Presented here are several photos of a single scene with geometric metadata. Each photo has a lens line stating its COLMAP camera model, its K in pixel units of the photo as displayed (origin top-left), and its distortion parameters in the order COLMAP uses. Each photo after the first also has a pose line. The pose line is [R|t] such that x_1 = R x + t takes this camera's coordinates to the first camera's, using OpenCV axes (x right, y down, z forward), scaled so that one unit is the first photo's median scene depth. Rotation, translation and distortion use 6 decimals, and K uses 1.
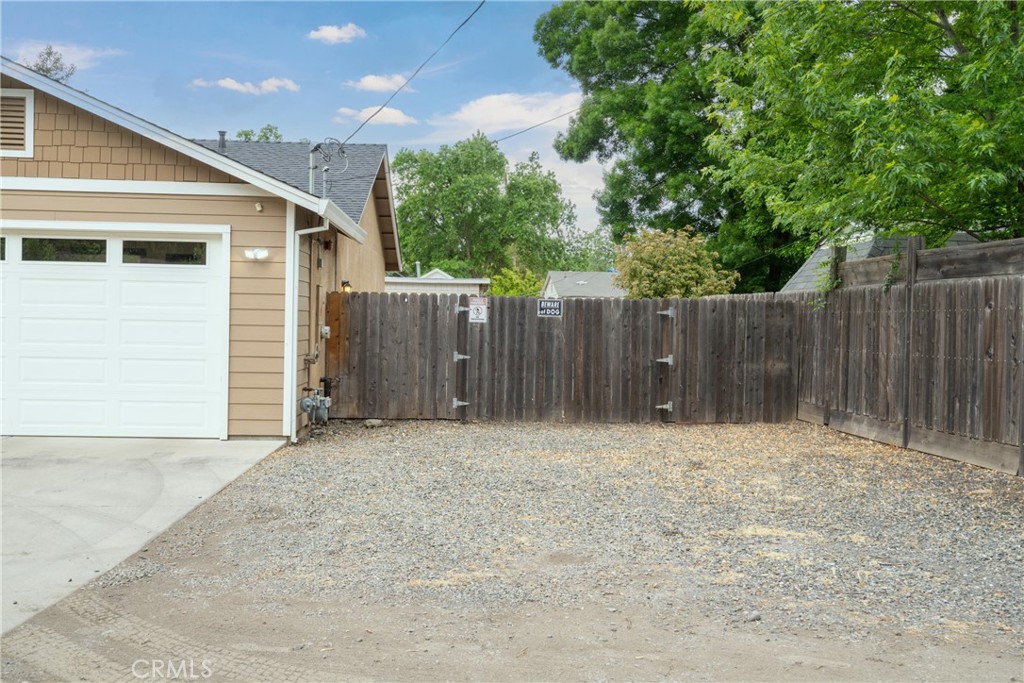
lens RADIAL K [[737.9, 0, 512.0], [0, 737.9, 228.3], [0, 0, 1]] dist [0.001618, 0.000580]
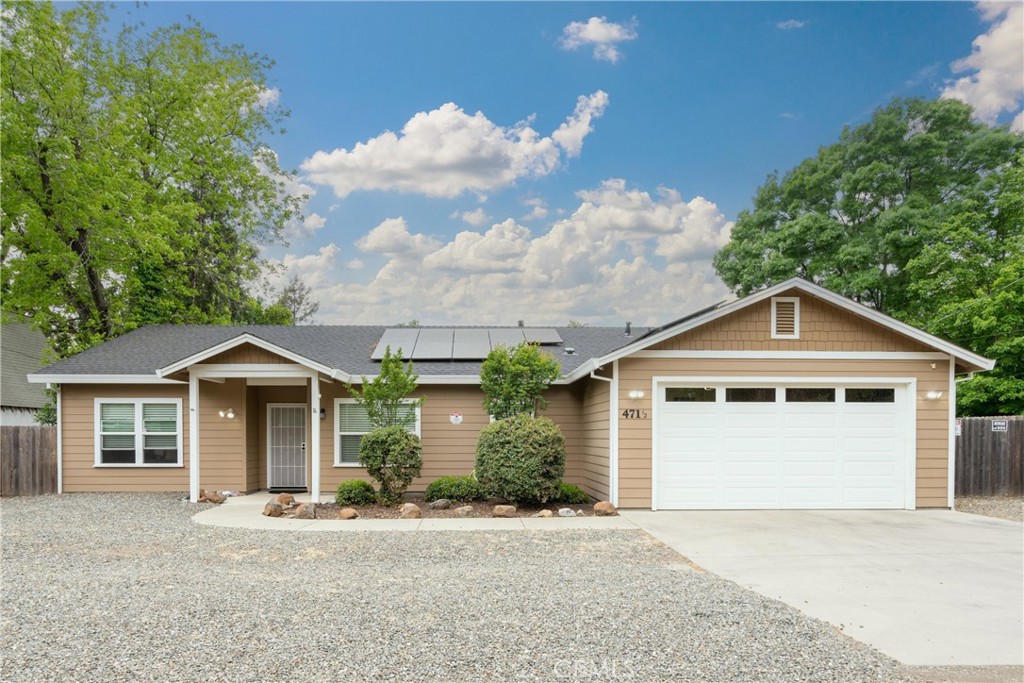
lens RADIAL K [[447.8, 0, 511.4], [0, 447.8, 378.7], [0, 0, 1]] dist [0.000773, 0.000148]
pose [[0.999328, -0.020821, -0.030167, -1.201099], [0.020797, 0.999783, -0.001118, -0.018472], [0.030184, 0.000489, 0.999544, -0.012205]]
